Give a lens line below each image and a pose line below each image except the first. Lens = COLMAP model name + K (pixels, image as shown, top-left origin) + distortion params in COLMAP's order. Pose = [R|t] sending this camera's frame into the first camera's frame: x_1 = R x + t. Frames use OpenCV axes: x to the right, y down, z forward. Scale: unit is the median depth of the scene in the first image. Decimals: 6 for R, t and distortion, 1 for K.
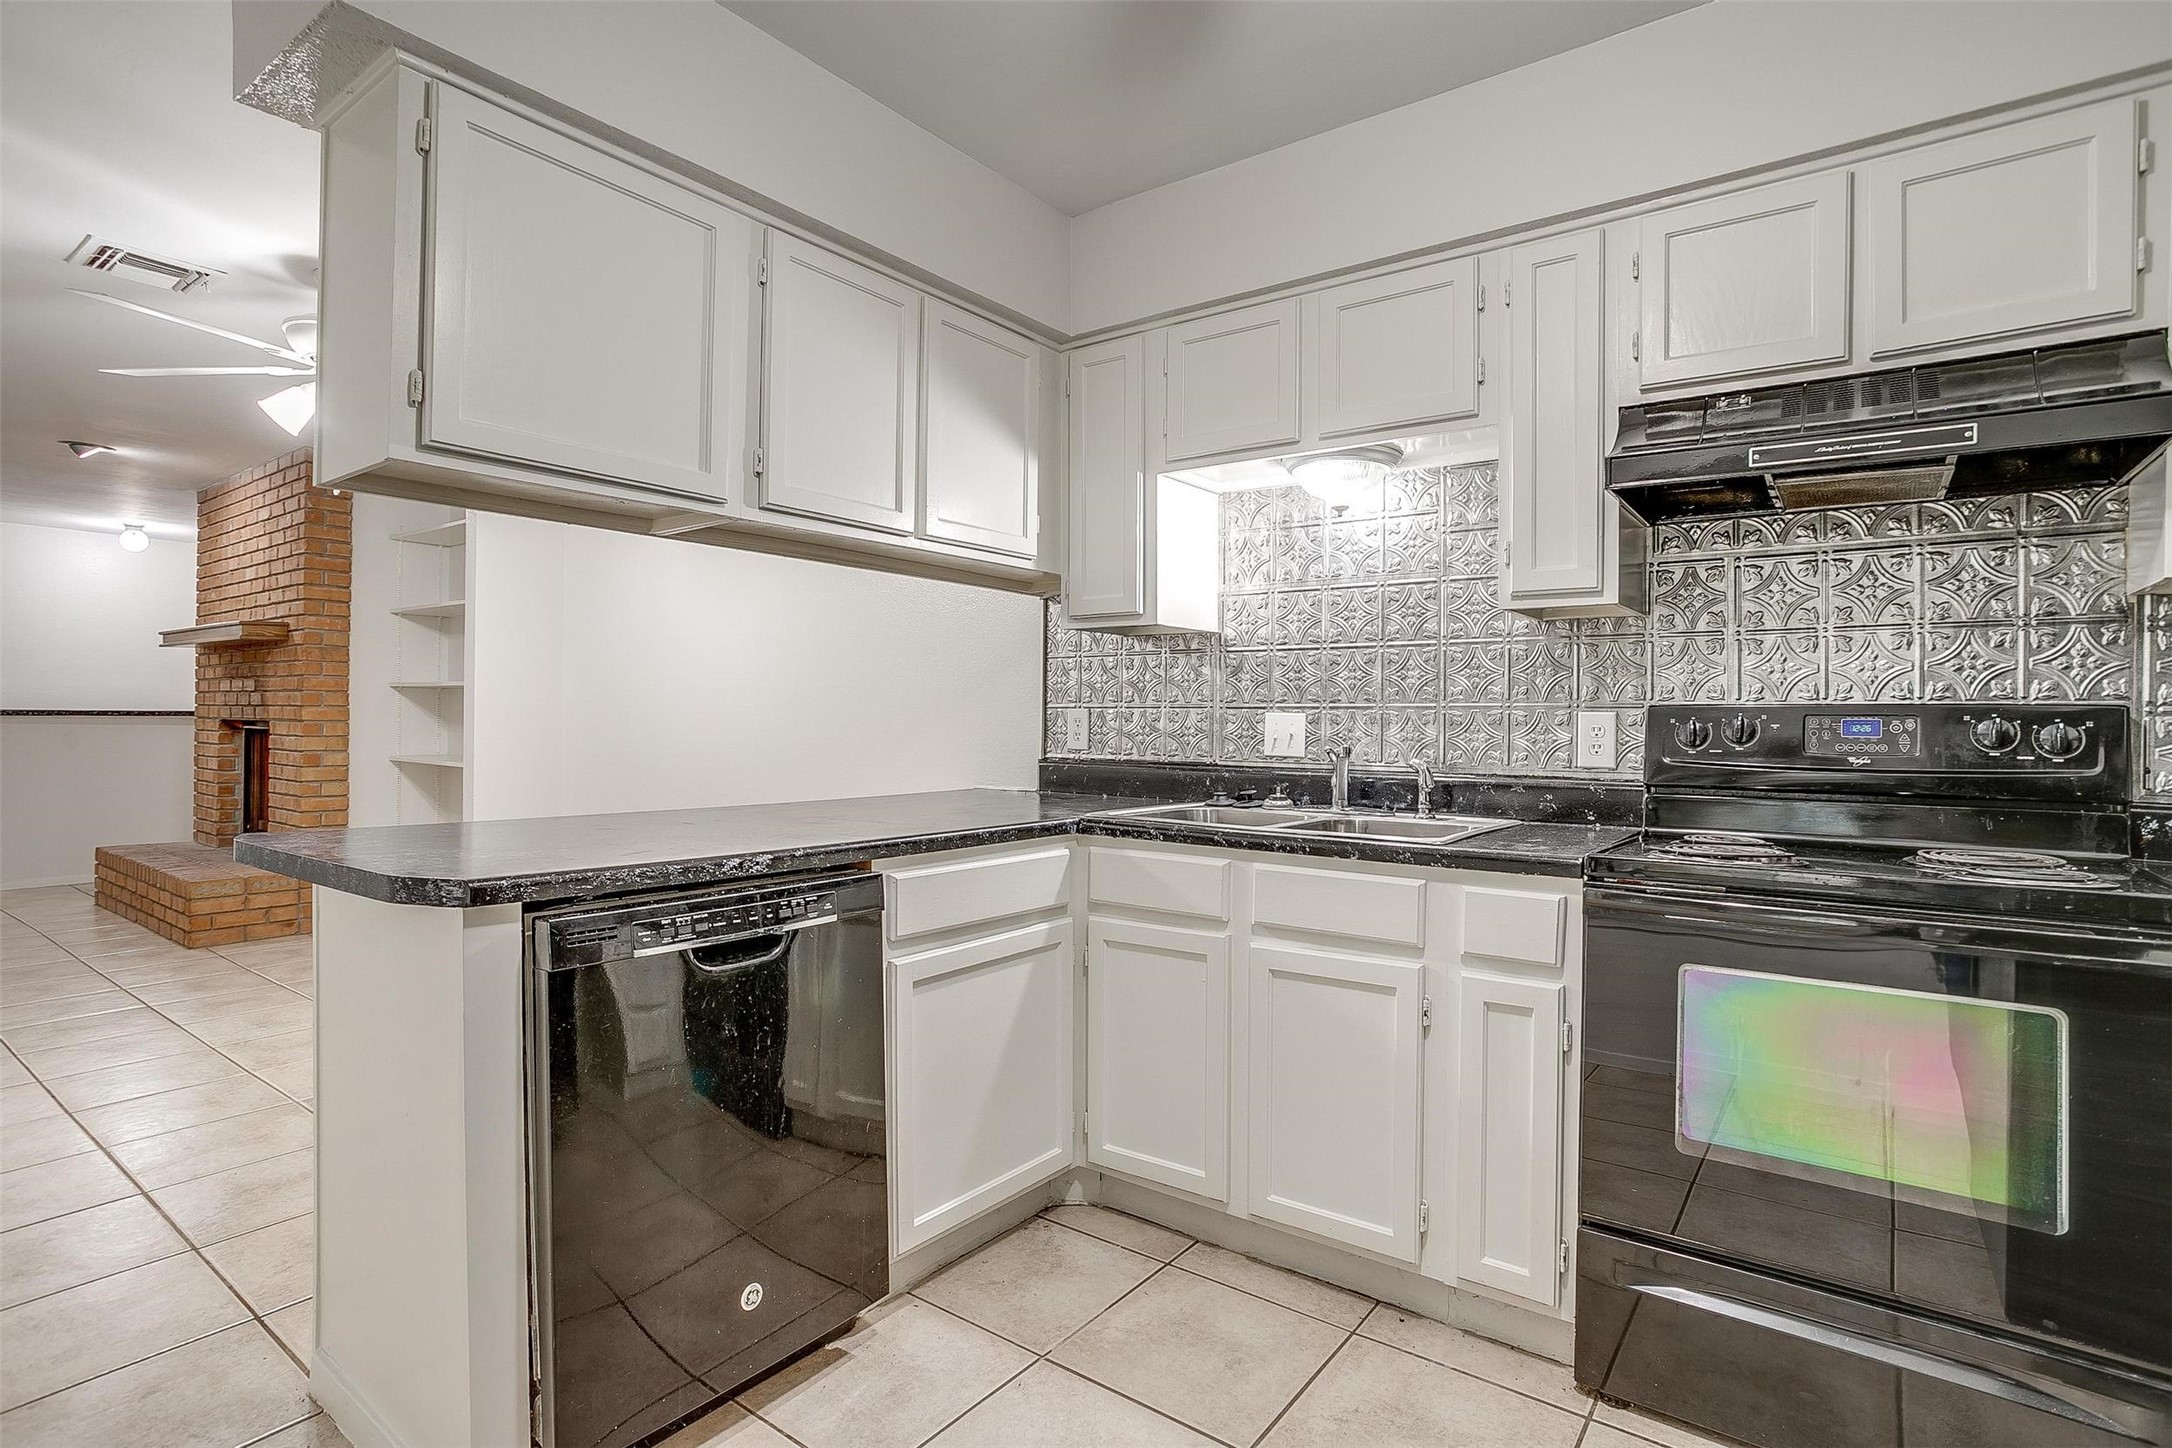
lens RADIAL K [[1053.5, 0, 1103.7], [0, 1053.5, 723.5], [0, 0, 1]] dist [-0.053183, 0.027955]
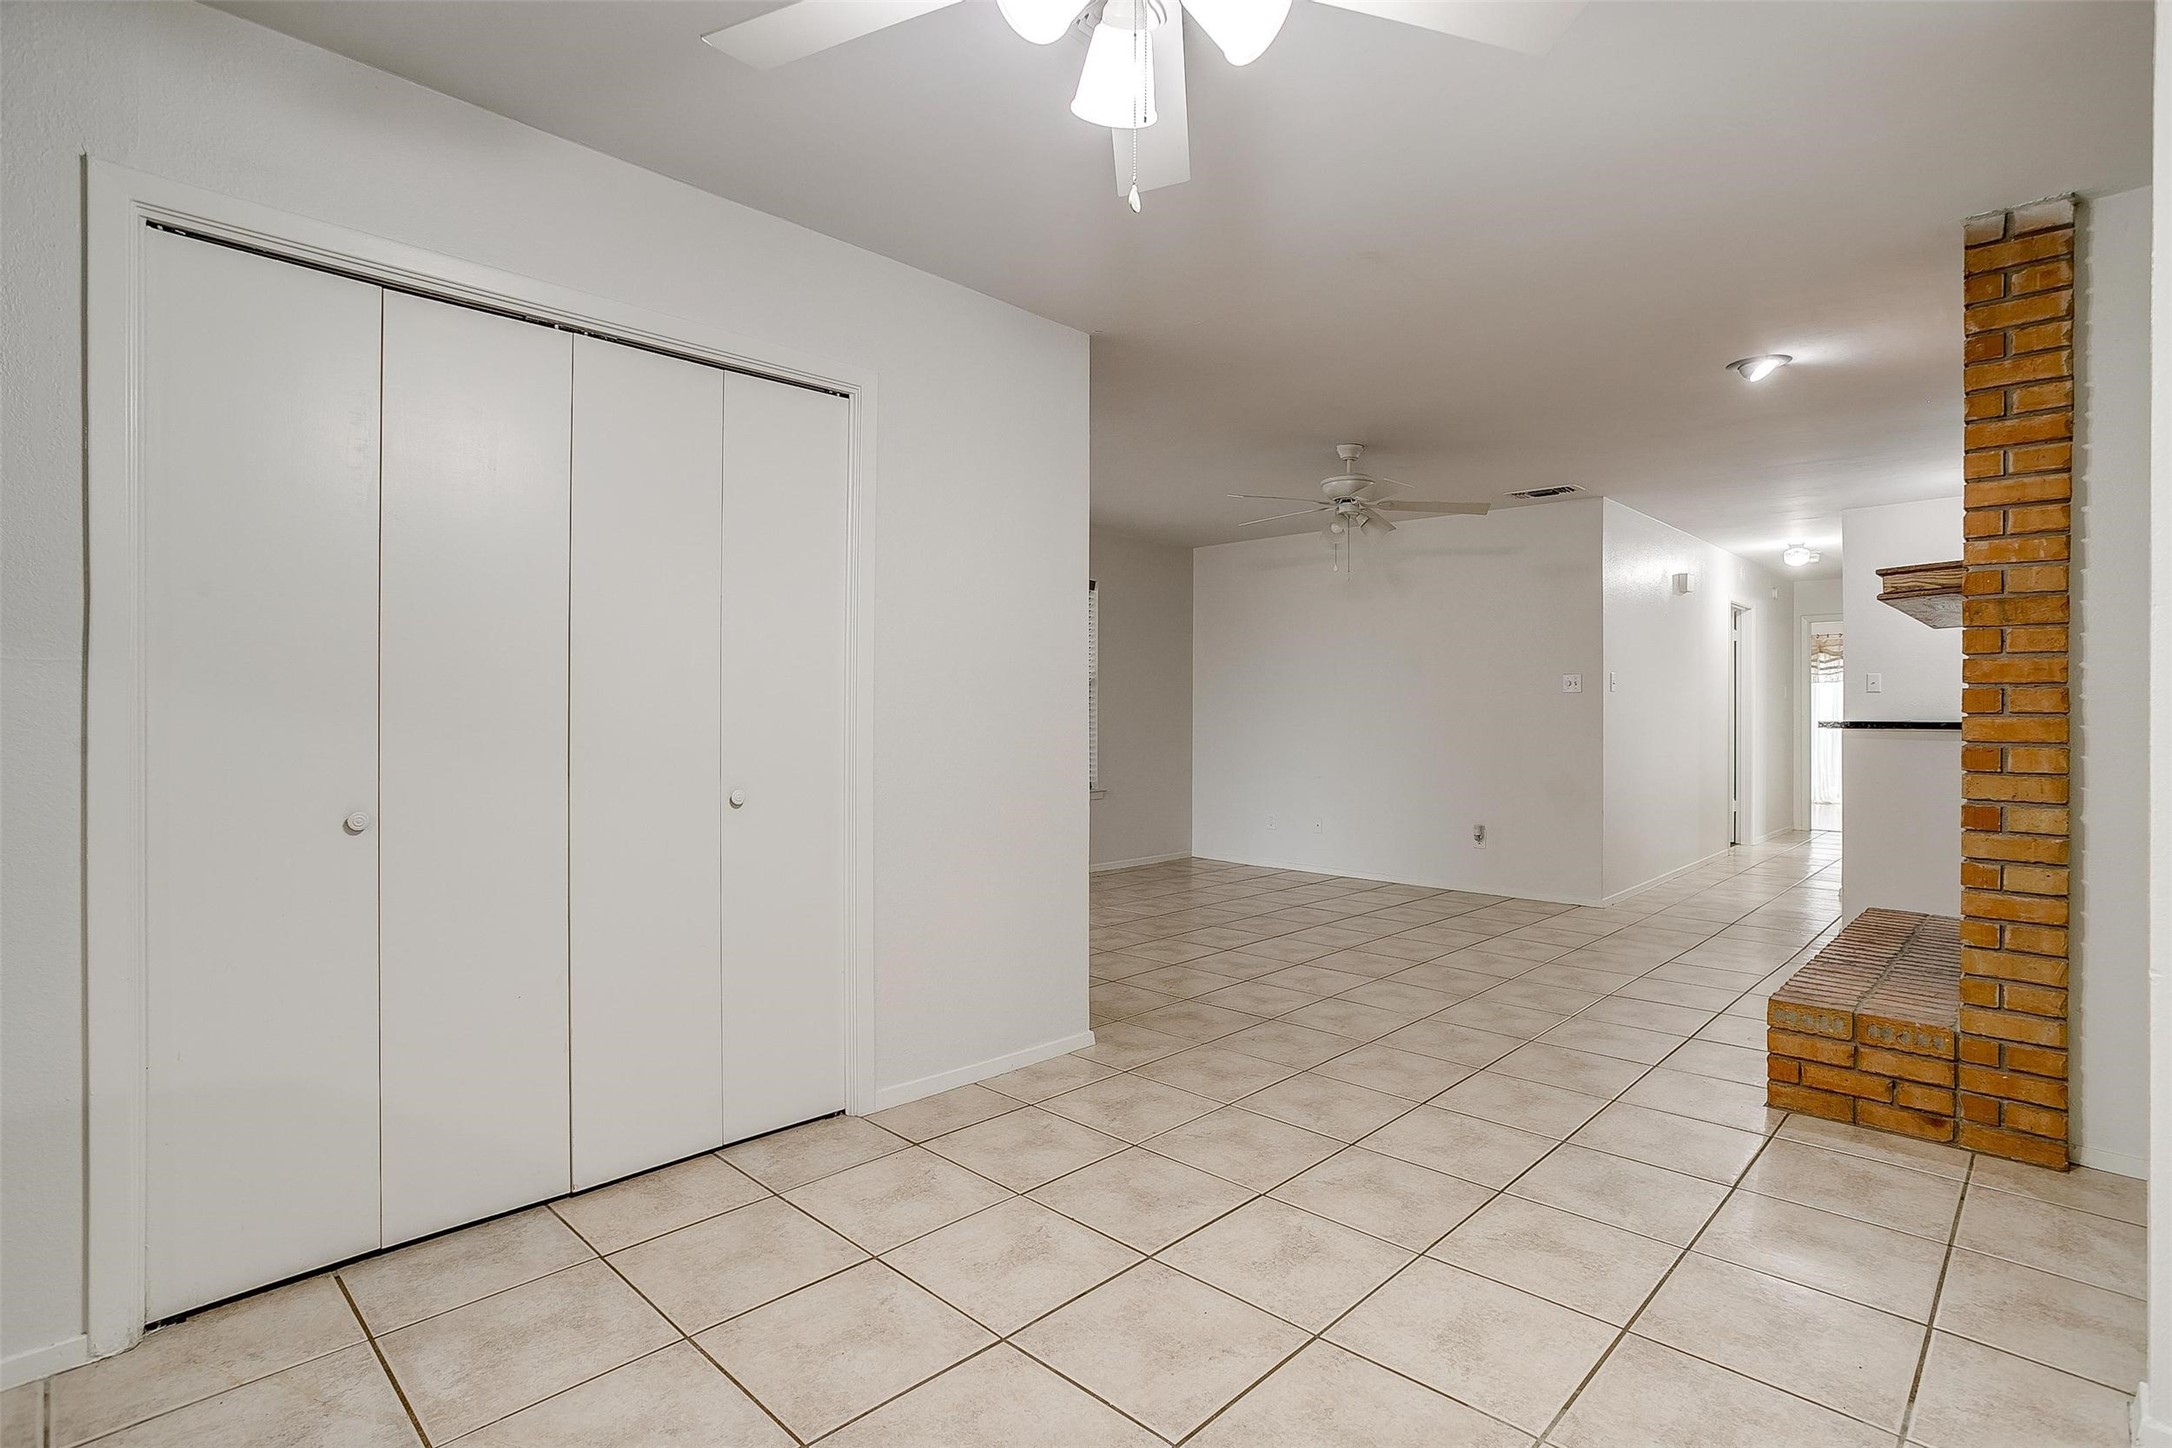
lens RADIAL K [[1053.5, 0, 1104.3], [0, 1053.5, 714.3], [0, 0, 1]] dist [-0.053183, 0.027955]
pose [[-0.129314, -0.006892, -0.991580, -0.363660], [-0.010093, 0.999933, -0.005634, -0.017202], [0.991552, 0.009280, -0.129375, 1.145079]]
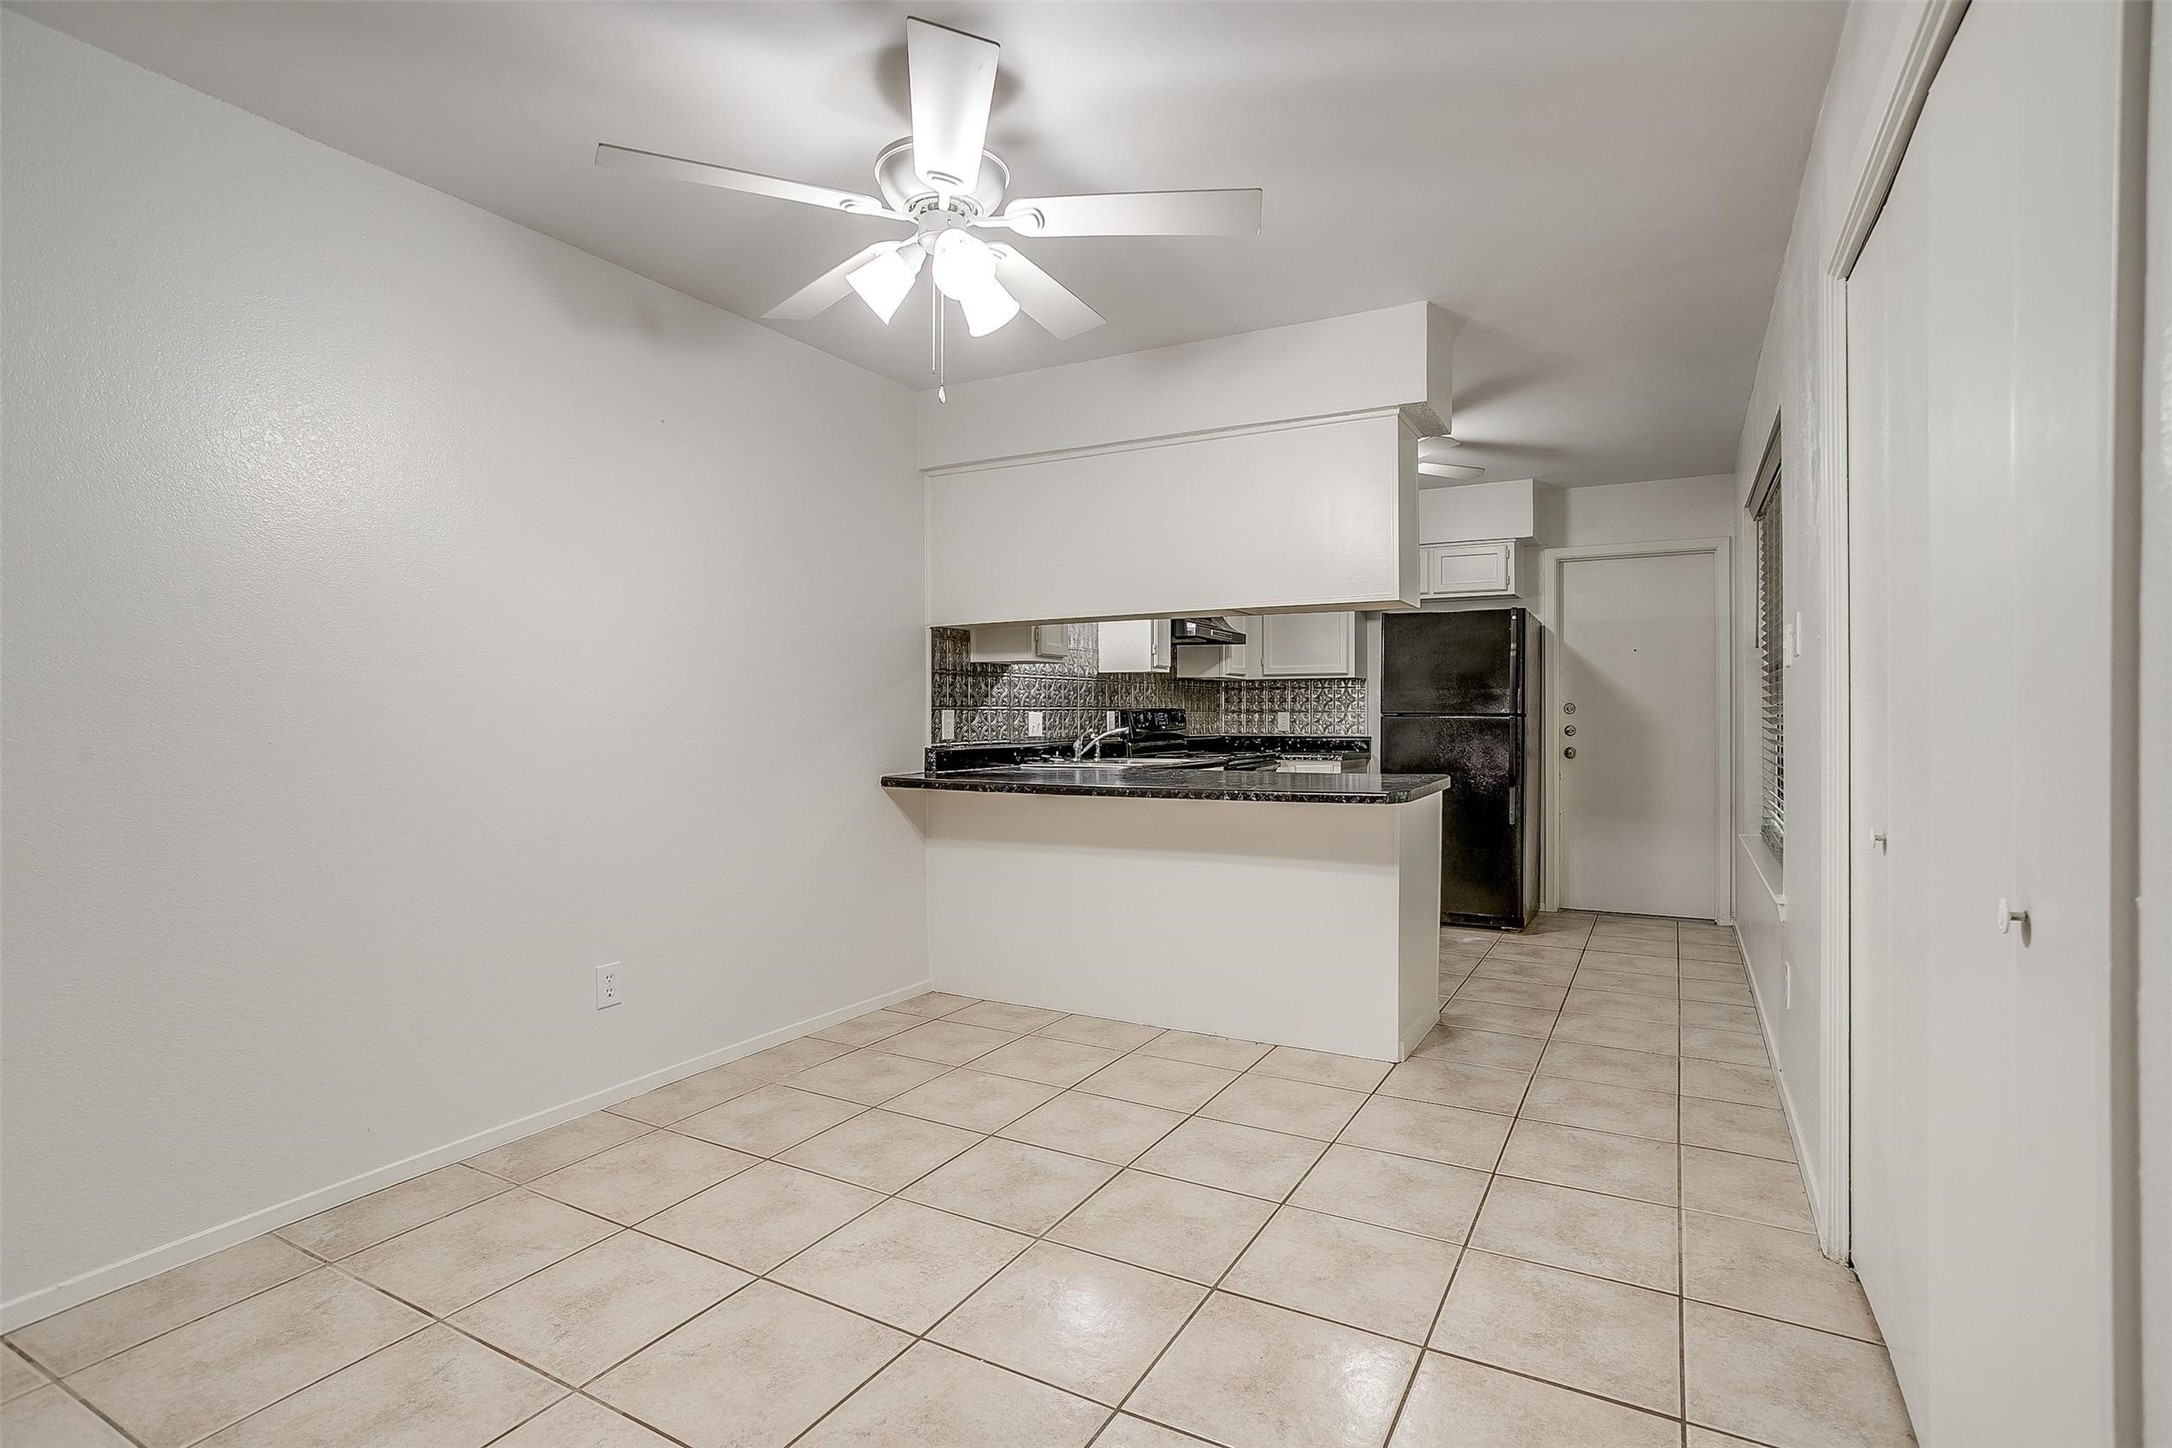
lens RADIAL K [[1053.5, 0, 1094.3], [0, 1053.5, 726.3], [0, 0, 1]] dist [-0.053183, 0.027955]
pose [[-0.121502, -0.021467, 0.992359, -1.591231], [0.006102, 0.999731, 0.022373, -0.025817], [-0.992572, 0.008774, -0.121339, 1.081353]]
